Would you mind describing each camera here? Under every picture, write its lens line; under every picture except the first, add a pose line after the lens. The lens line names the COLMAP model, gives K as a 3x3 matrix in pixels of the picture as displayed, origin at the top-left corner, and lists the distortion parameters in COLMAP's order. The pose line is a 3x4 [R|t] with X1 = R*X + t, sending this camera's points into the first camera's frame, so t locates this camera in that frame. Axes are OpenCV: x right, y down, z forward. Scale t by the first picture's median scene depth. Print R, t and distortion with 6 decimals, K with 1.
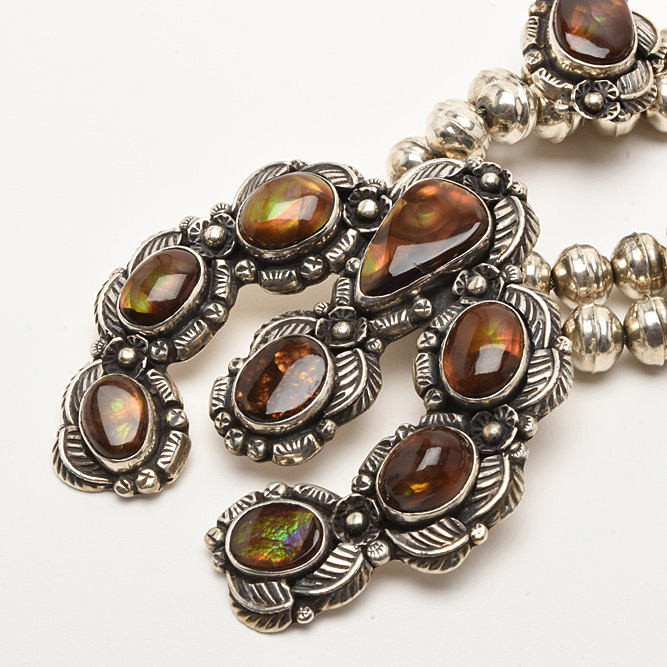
lens RADIAL K [[2073.1, 0, 333.5], [0, 2073.1, 333.5], [0, 0, 1]] dist [-0.143479, -1.176958]
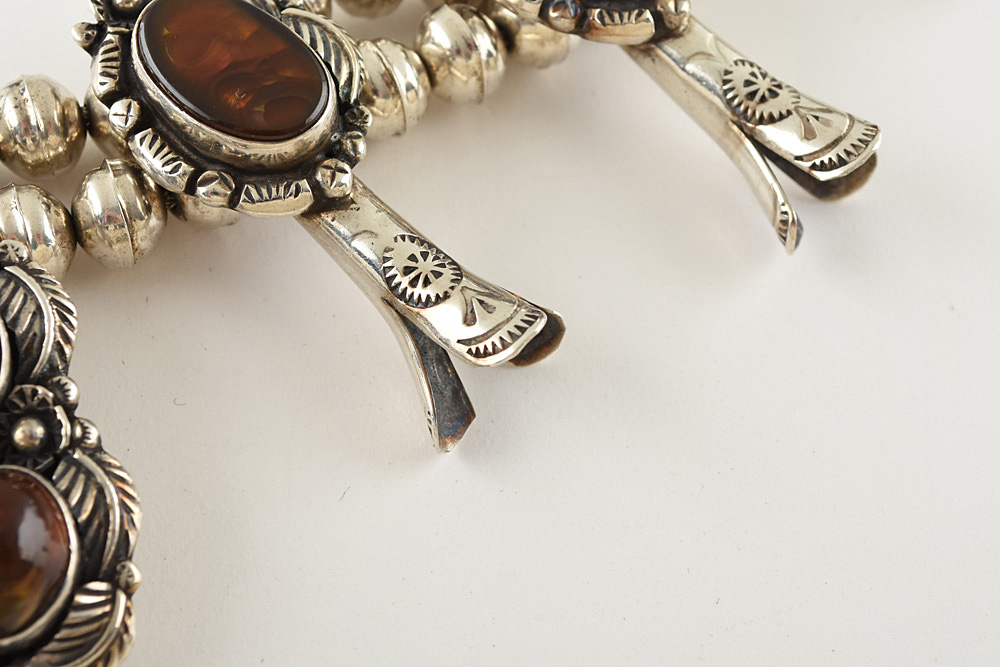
lens RADIAL K [[2115.1, 0, 500.0], [0, 2115.1, 333.5], [0, 0, 1]] dist [-0.016884, 0.221211]
pose [[0.645767, -0.607132, 0.463007, -0.103268], [0.496234, 0.794591, 0.349823, -0.123460], [-0.580290, 0.003856, 0.814401, 0.383901]]
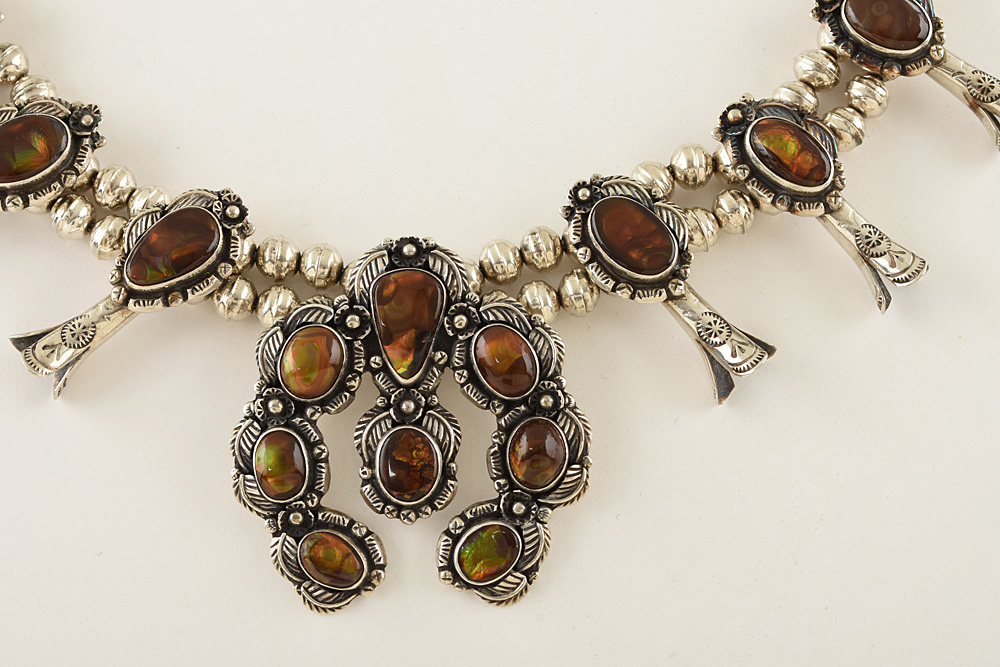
lens RADIAL K [[2115.1, 0, 500.0], [0, 2115.1, 333.5], [0, 0, 1]] dist [-0.016884, 0.221211]
pose [[0.704262, -0.666748, 0.243849, -0.272601], [0.521518, 0.718924, 0.459529, -0.673492], [-0.481699, -0.196458, 0.854032, -0.258665]]
